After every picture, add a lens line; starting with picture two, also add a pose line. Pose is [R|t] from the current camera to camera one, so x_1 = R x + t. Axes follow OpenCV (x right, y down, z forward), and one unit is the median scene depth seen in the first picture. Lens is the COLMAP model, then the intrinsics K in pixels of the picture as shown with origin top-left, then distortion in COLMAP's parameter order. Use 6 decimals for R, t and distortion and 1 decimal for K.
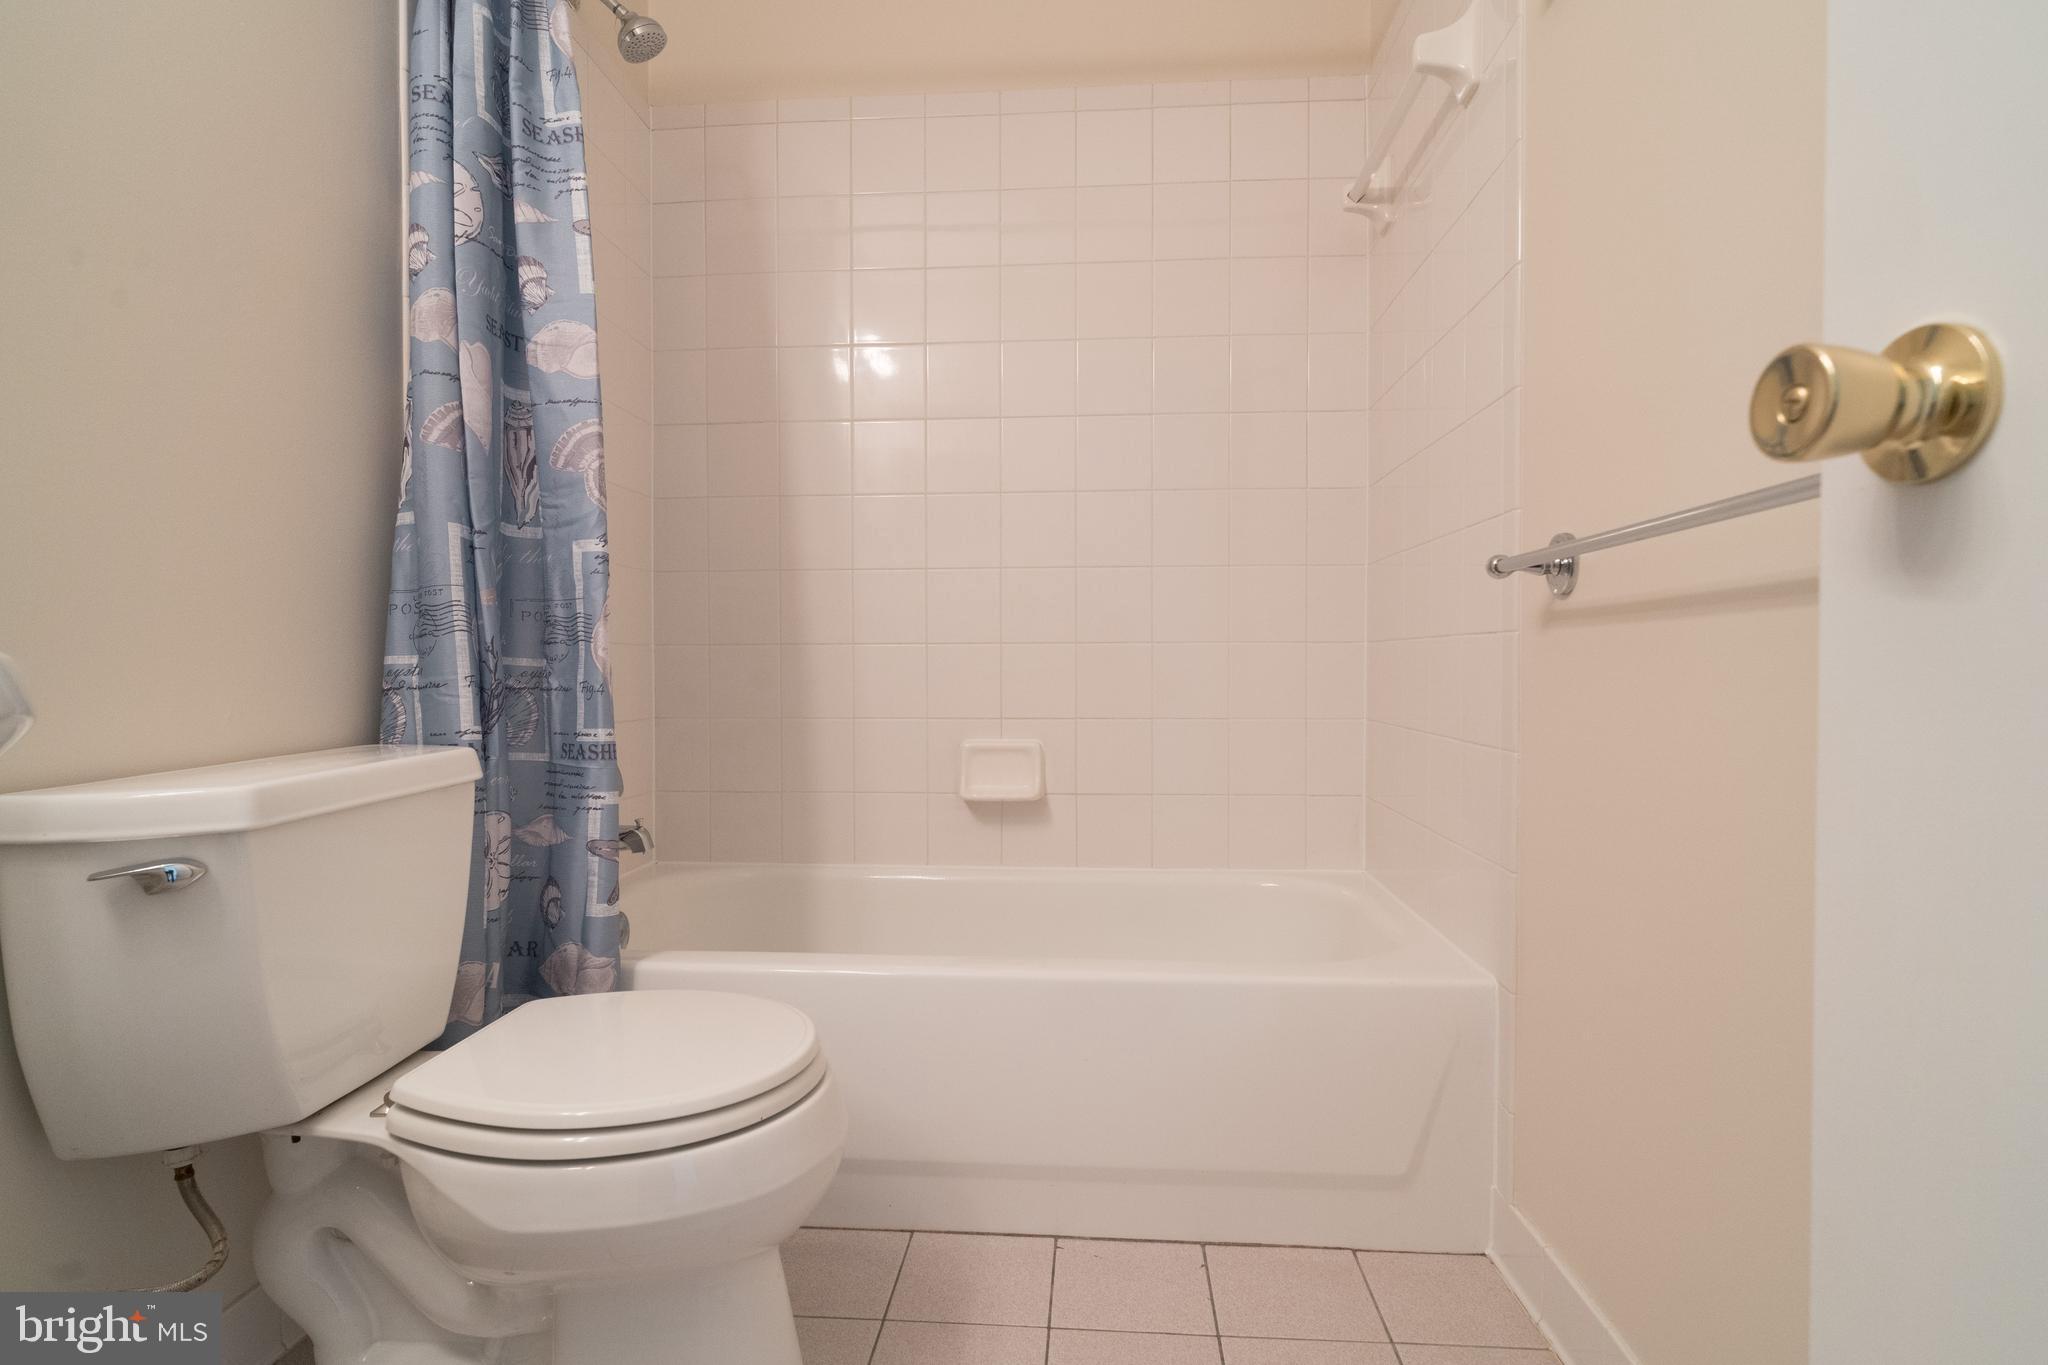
lens RADIAL K [[1077.0, 0, 1027.2], [0, 1077.0, 681.6], [0, 0, 1]] dist [0.001187, -0.001213]
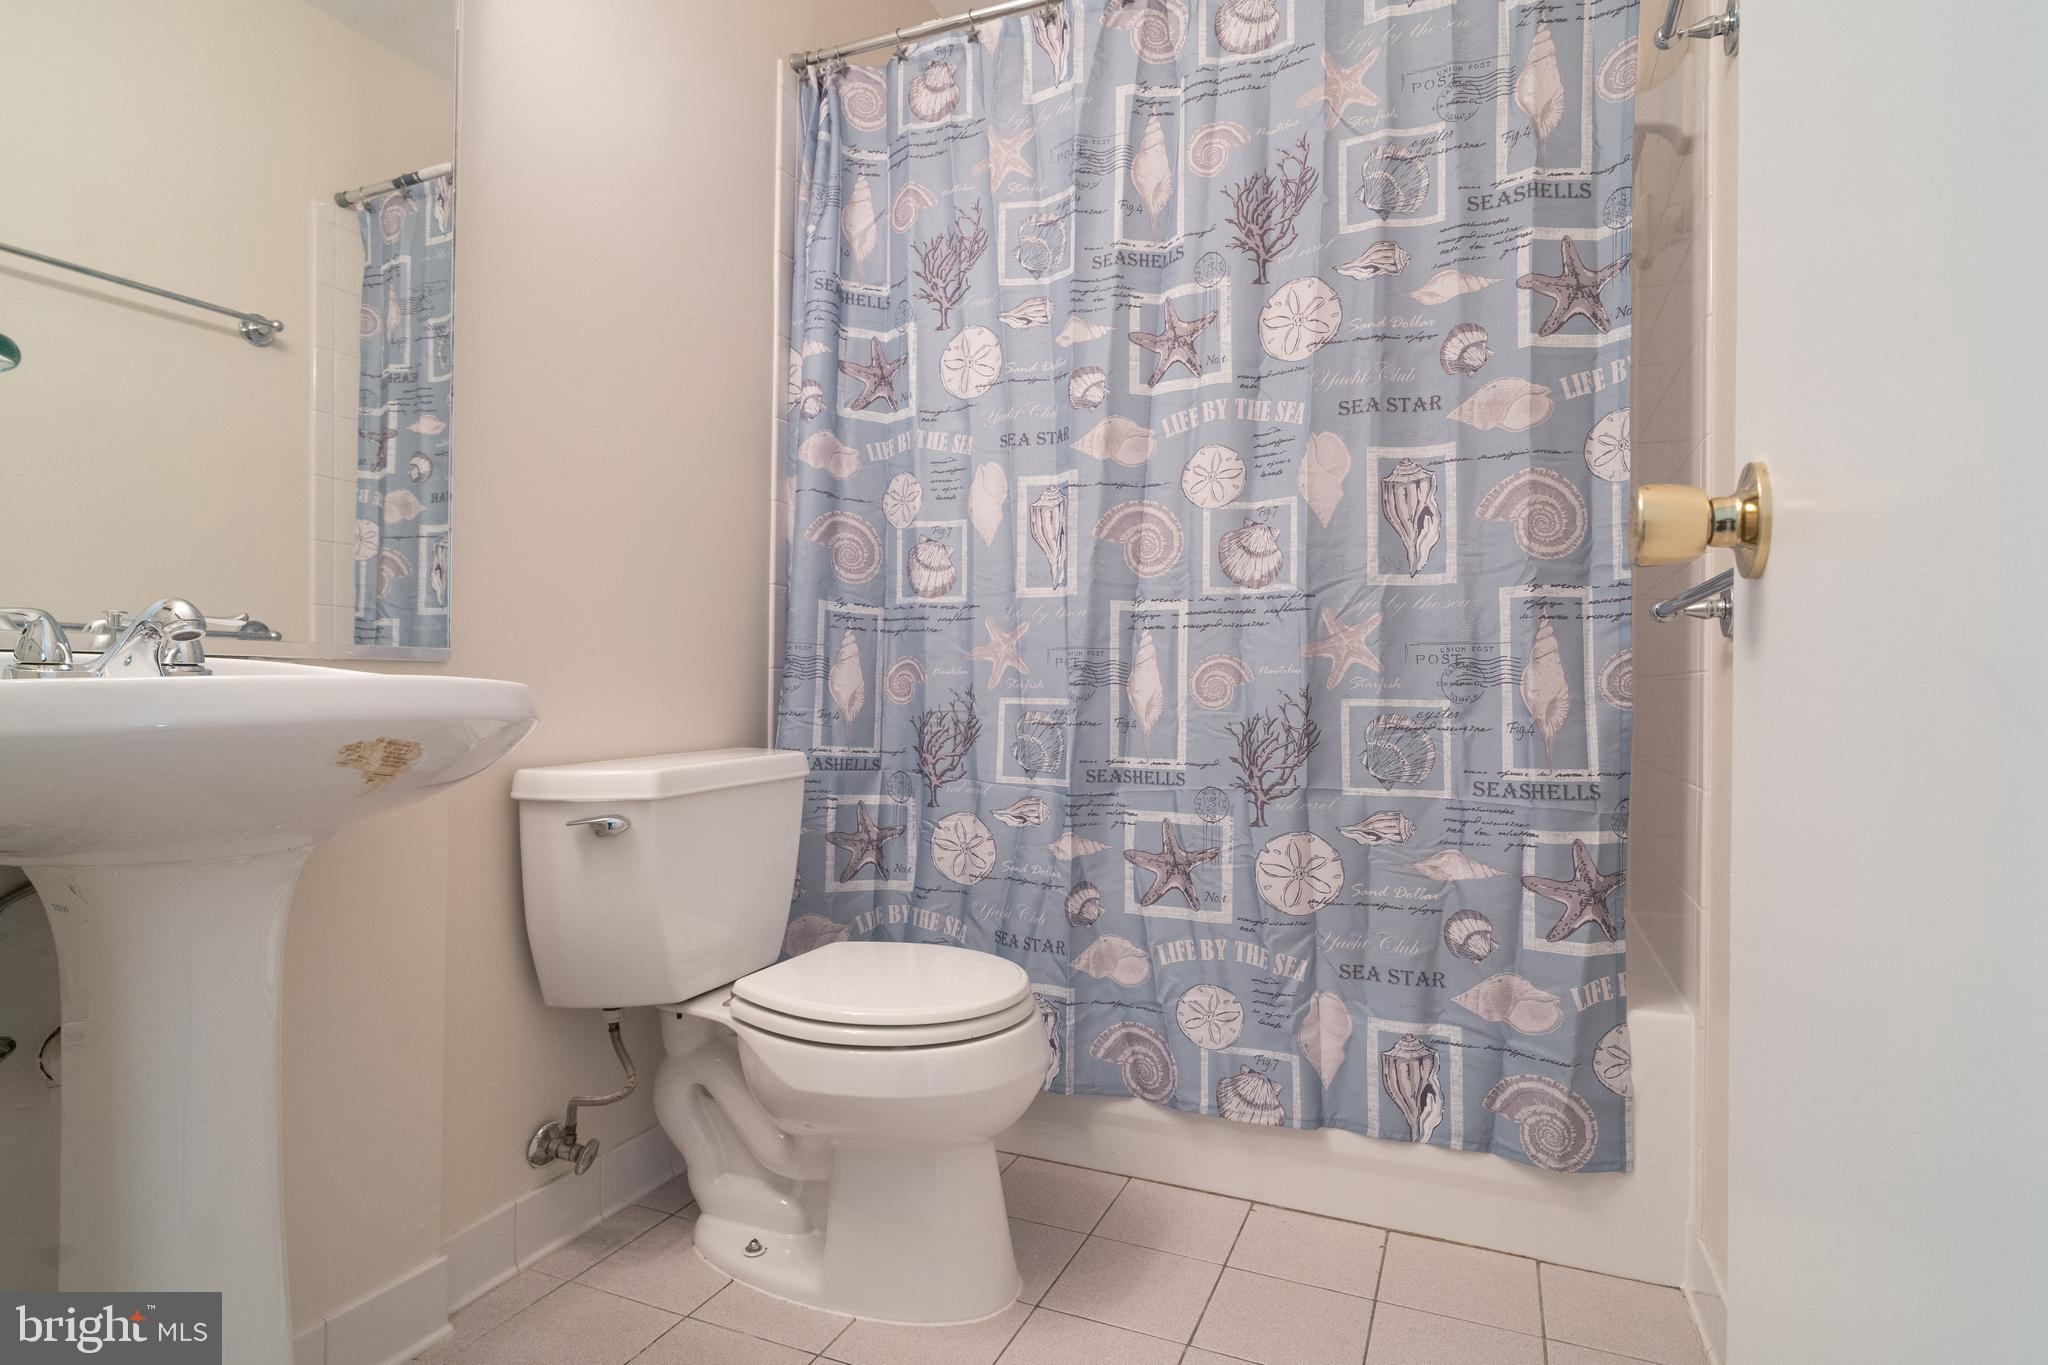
lens RADIAL K [[1077.0, 0, 1020.6], [0, 1077.0, 674.3], [0, 0, 1]] dist [0.001187, -0.001213]
pose [[0.944062, 0.008811, -0.329652, 0.173096], [-0.018330, 0.999500, -0.025779, -0.005585], [0.329259, 0.030380, 0.943751, -0.175399]]
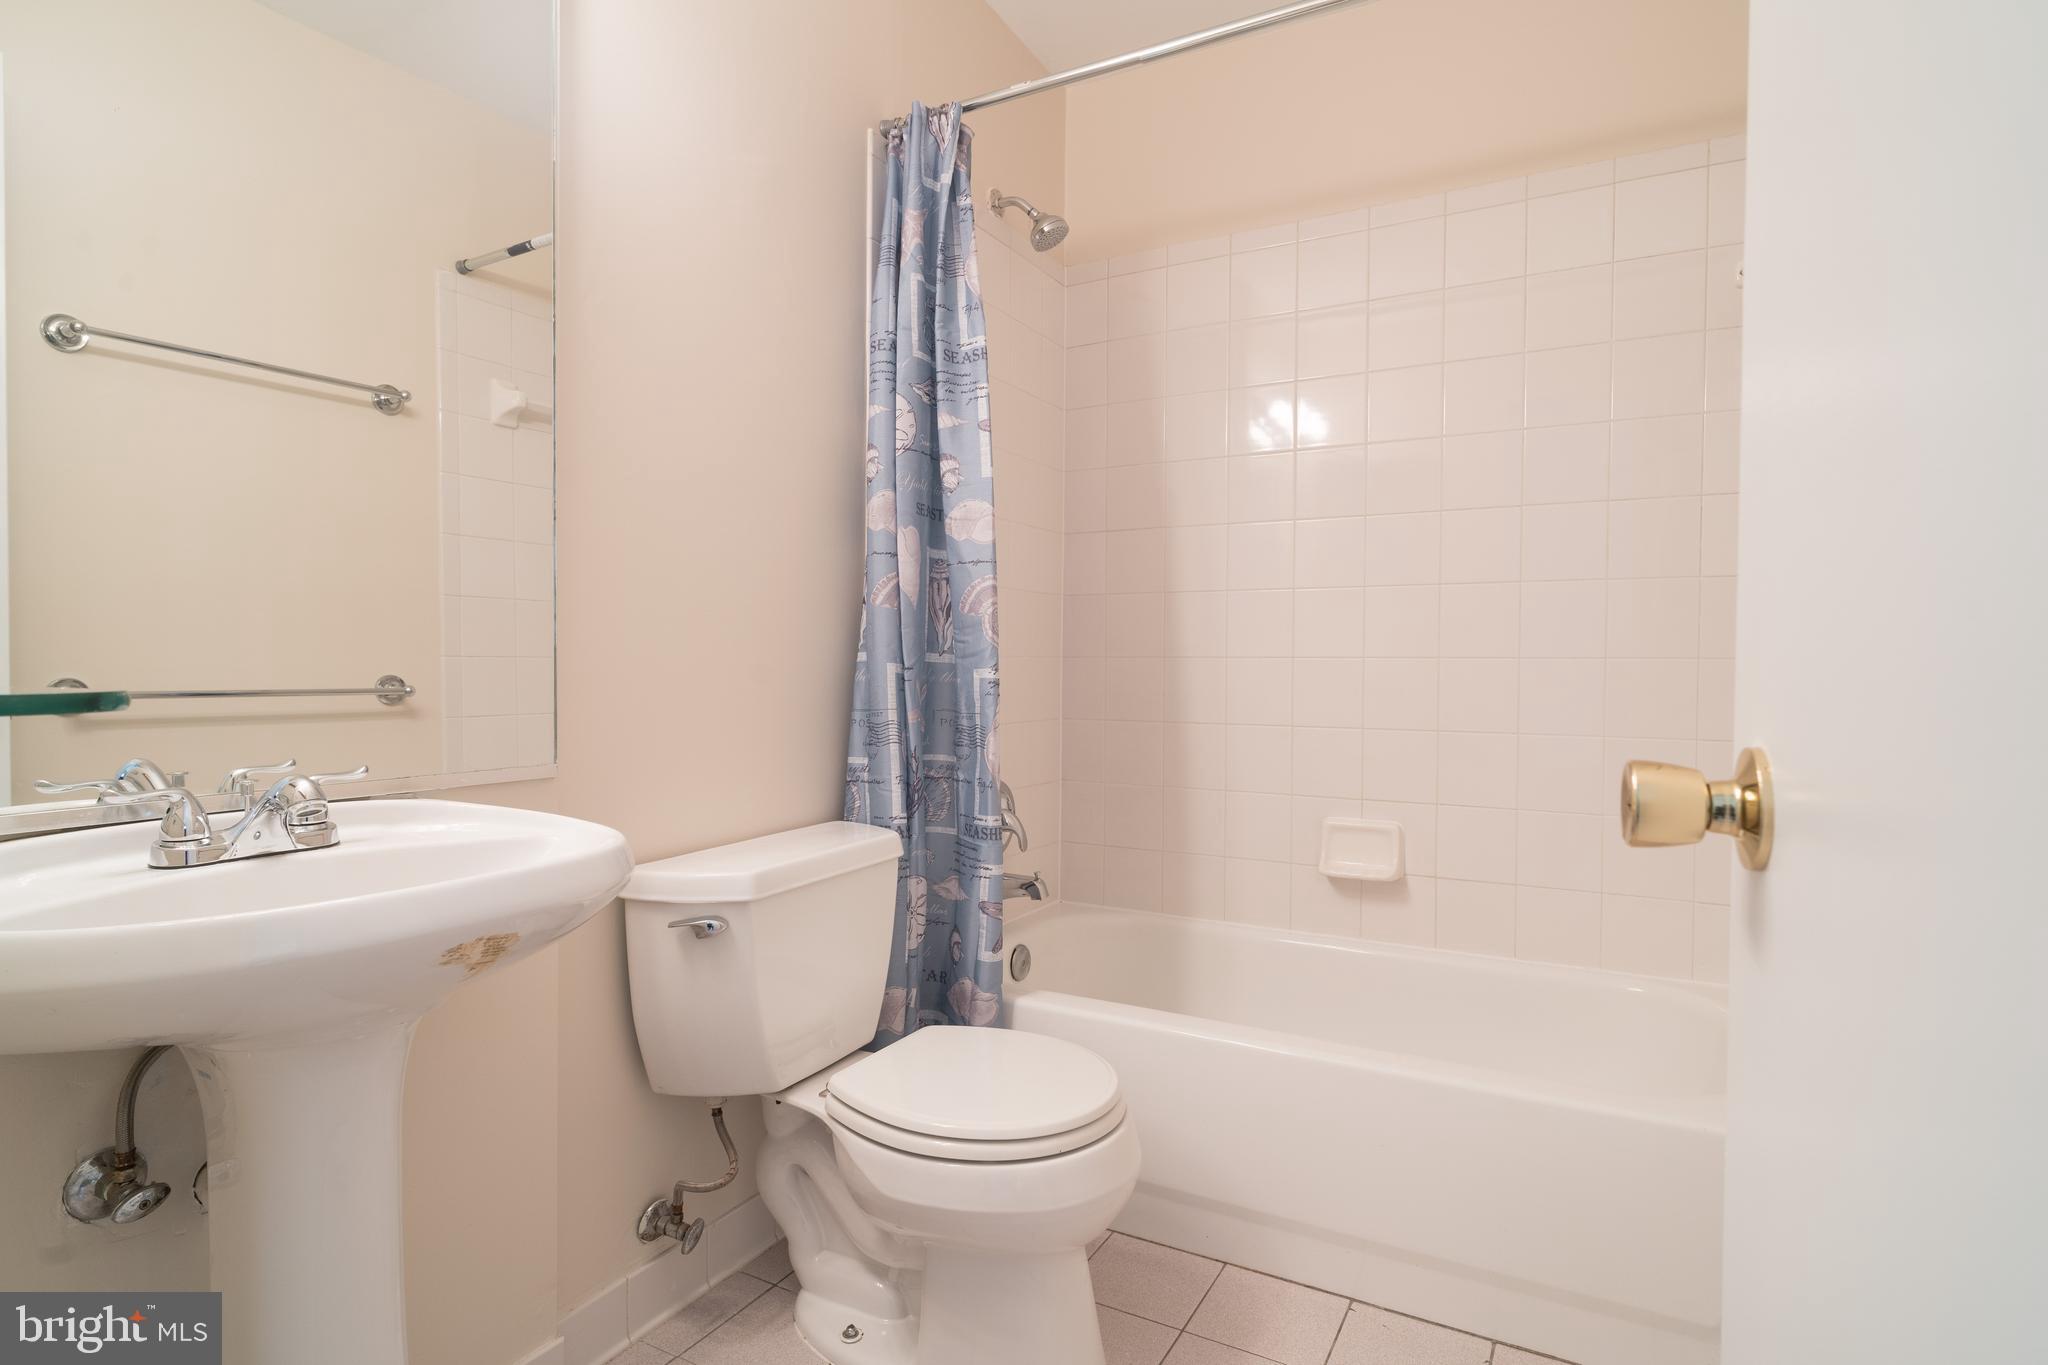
lens RADIAL K [[1077.0, 0, 1019.0], [0, 1077.0, 681.9], [0, 0, 1]] dist [0.001187, -0.001213]
pose [[0.906650, 0.013483, -0.421668, 0.184287], [-0.014771, 0.999891, 0.000211, -0.122067], [0.421625, 0.006037, 0.906750, -0.162721]]
